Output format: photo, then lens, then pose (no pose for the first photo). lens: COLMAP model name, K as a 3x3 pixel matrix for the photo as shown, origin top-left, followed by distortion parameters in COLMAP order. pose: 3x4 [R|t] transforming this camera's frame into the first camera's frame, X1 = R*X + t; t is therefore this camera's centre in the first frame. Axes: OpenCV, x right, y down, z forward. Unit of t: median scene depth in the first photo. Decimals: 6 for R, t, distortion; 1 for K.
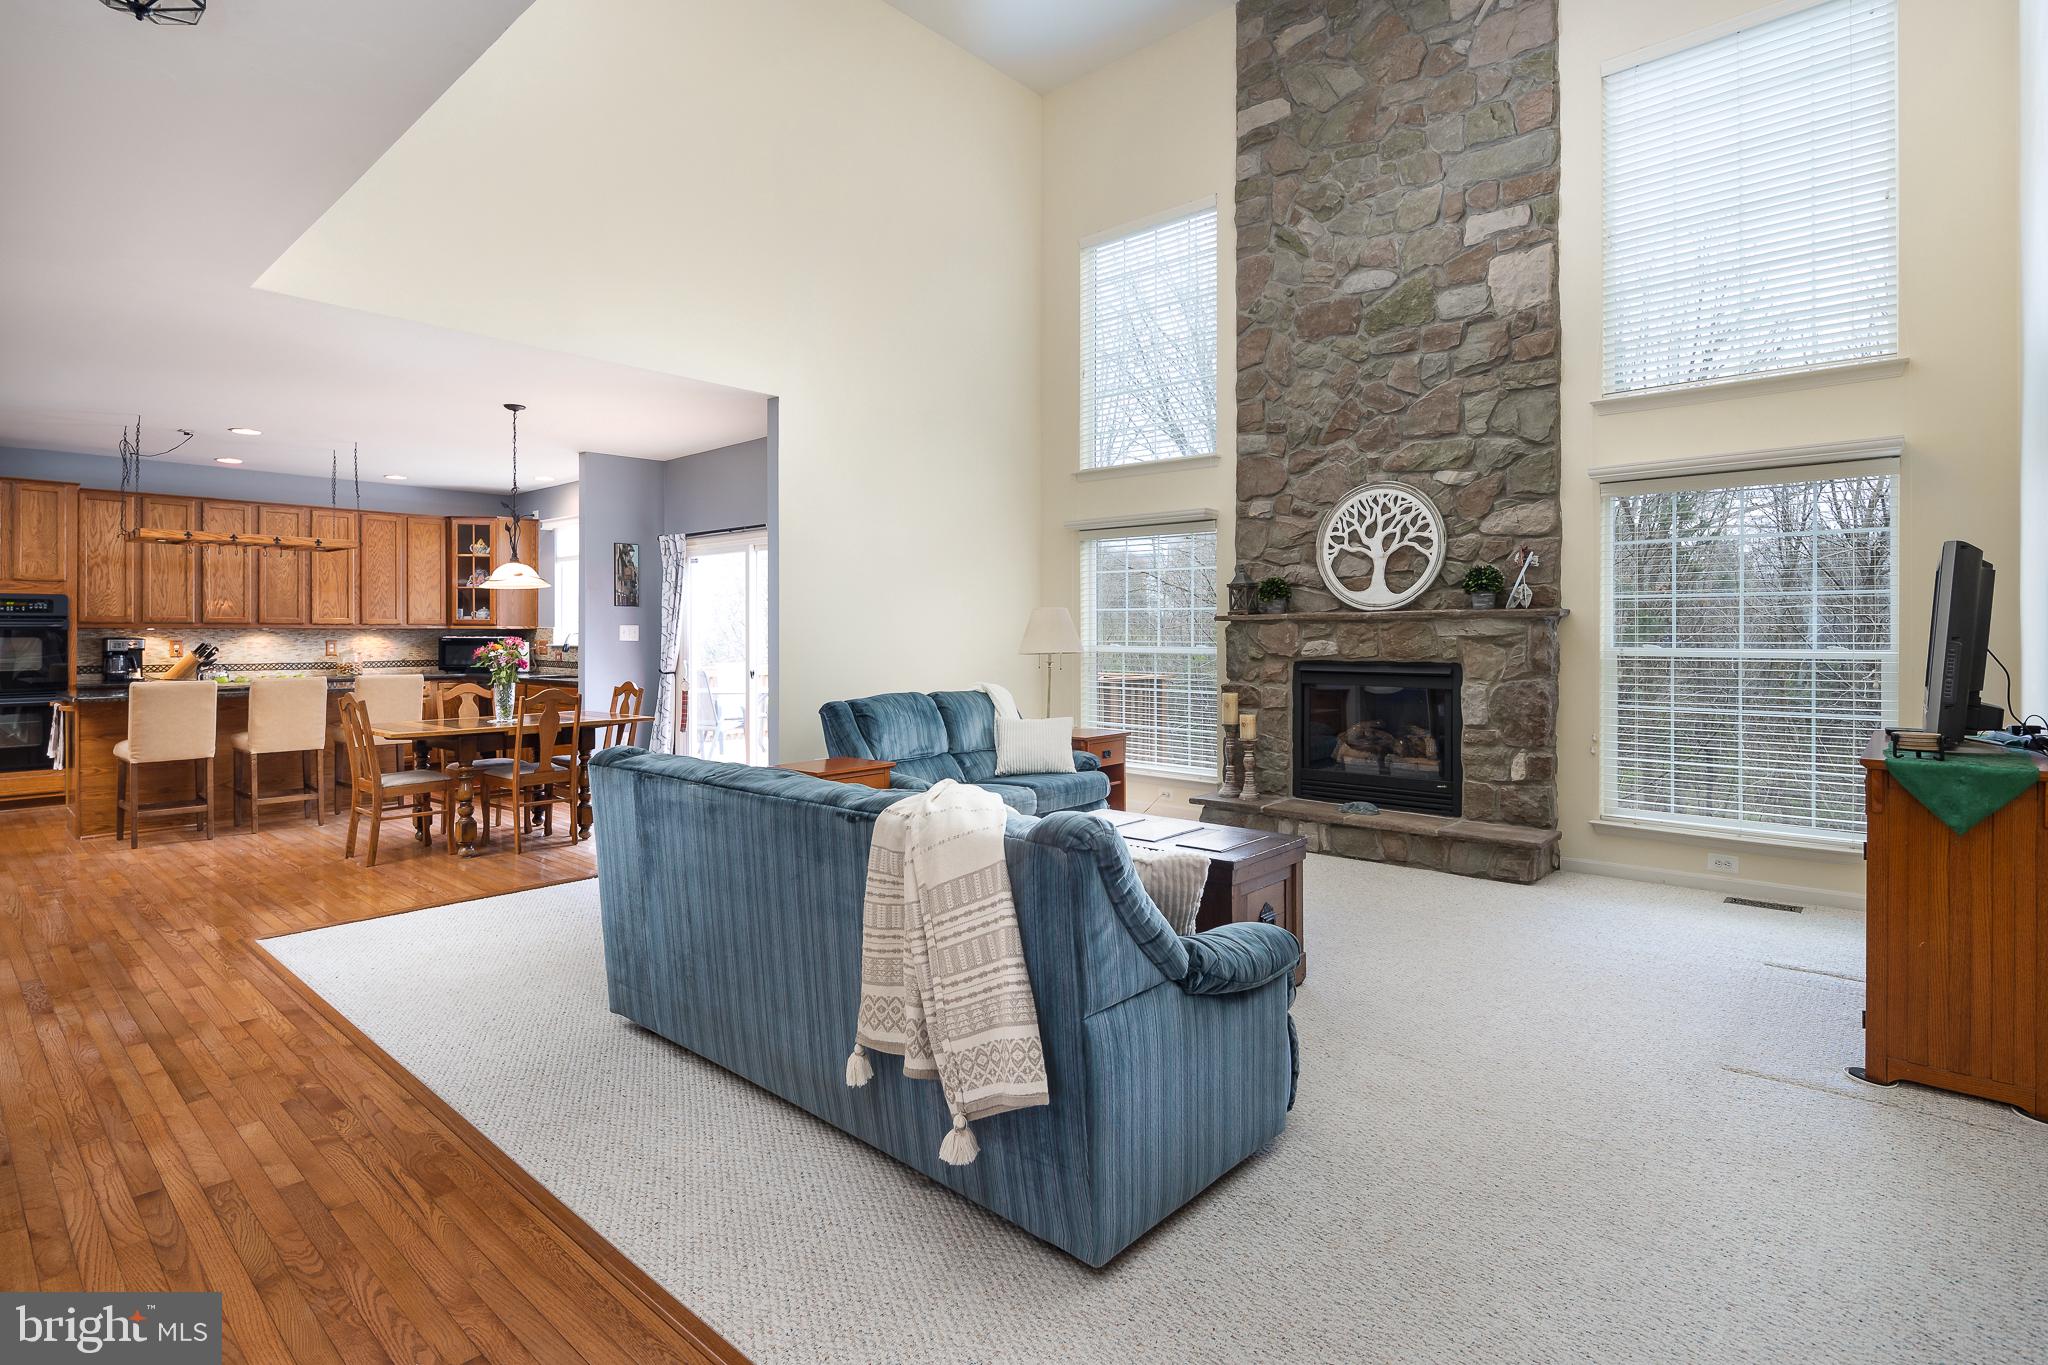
lens RADIAL K [[997.4, 0, 1014.3], [0, 997.4, 625.4], [0, 0, 1]] dist [0.004931, -0.003718]
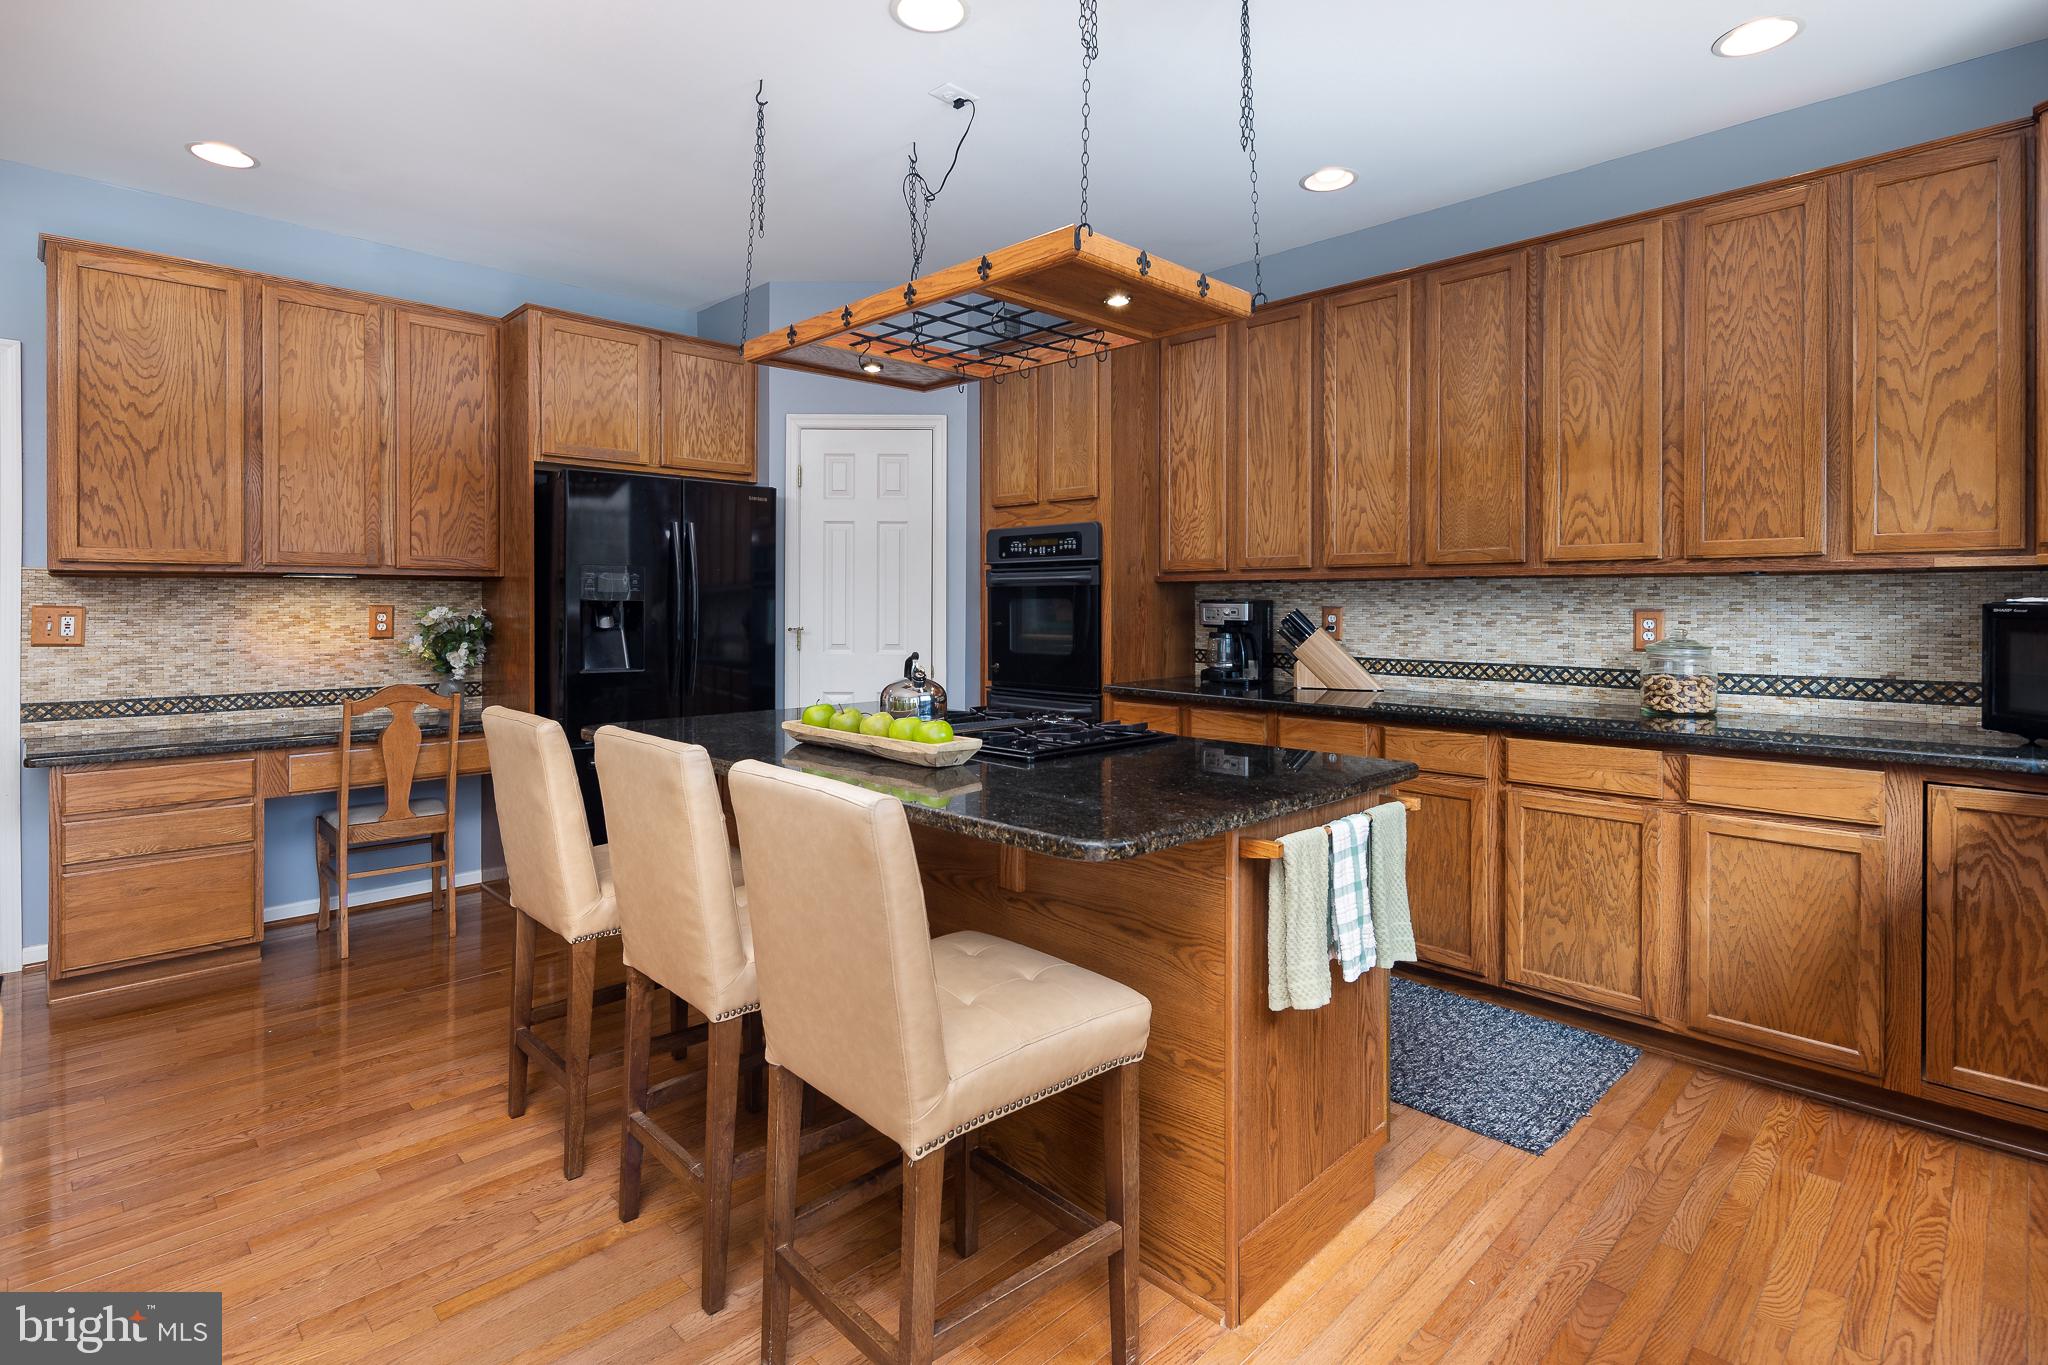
lens RADIAL K [[997.4, 0, 1016.6], [0, 997.4, 607.7], [0, 0, 1]] dist [0.004931, -0.003718]
pose [[-0.058328, 0.005635, -0.998282, -0.364754], [0.007648, 0.999957, 0.005198, 0.012839], [0.998268, -0.007332, -0.058368, 0.916675]]
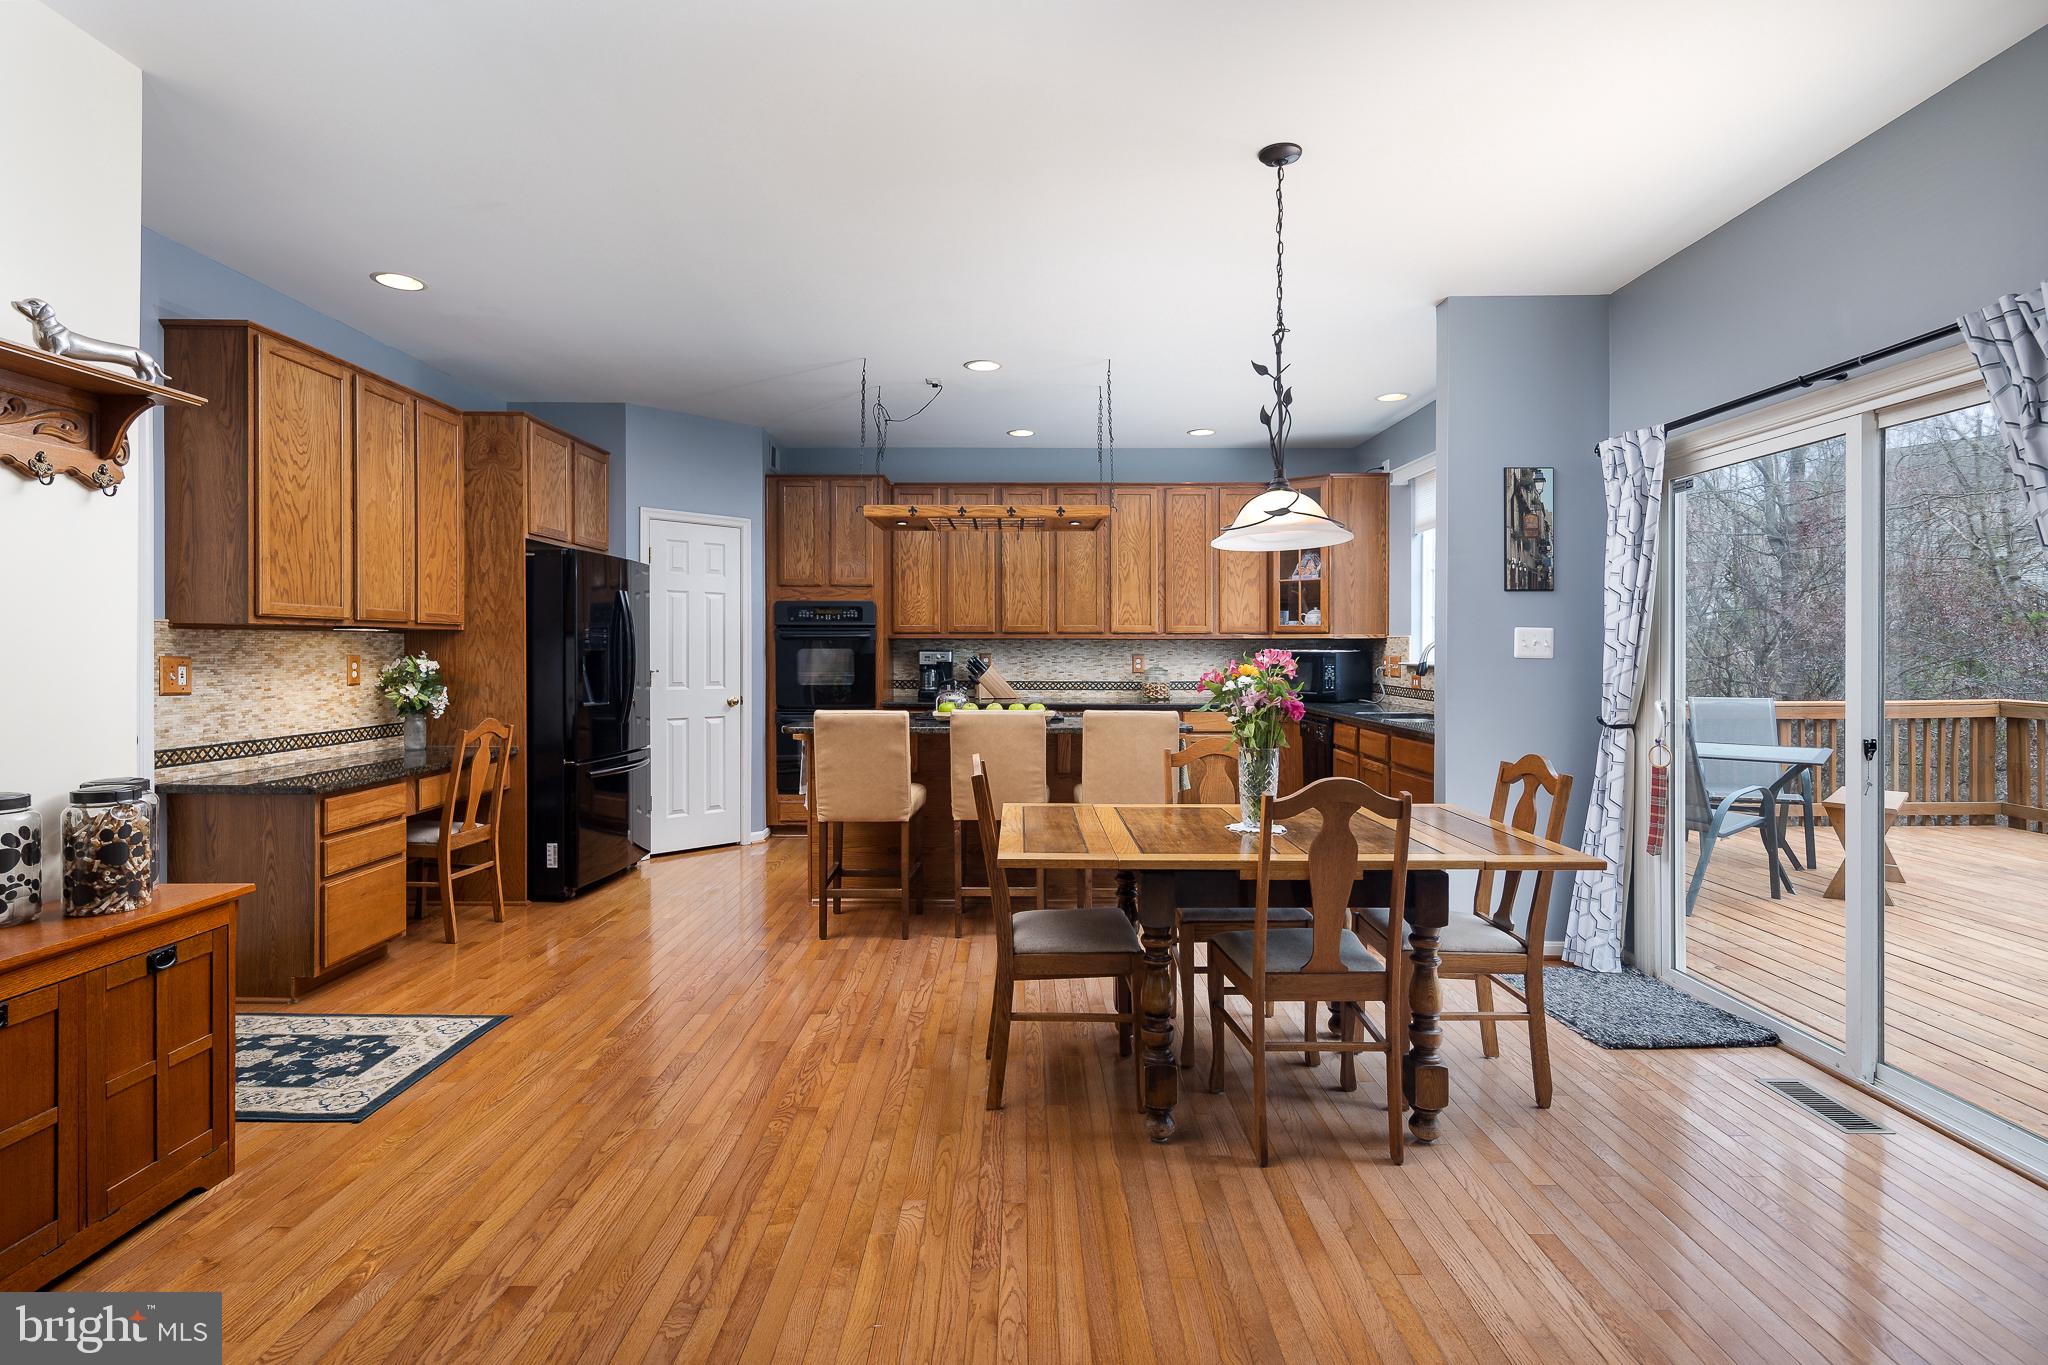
lens RADIAL K [[997.4, 0, 1026.5], [0, 997.4, 655.0], [0, 0, 1]] dist [0.004931, -0.003718]
pose [[0.671191, 0.006137, -0.741259, -0.182005], [0.004269, 0.999917, 0.012144, 0.006746], [0.741272, -0.011316, 0.671109, 0.466220]]
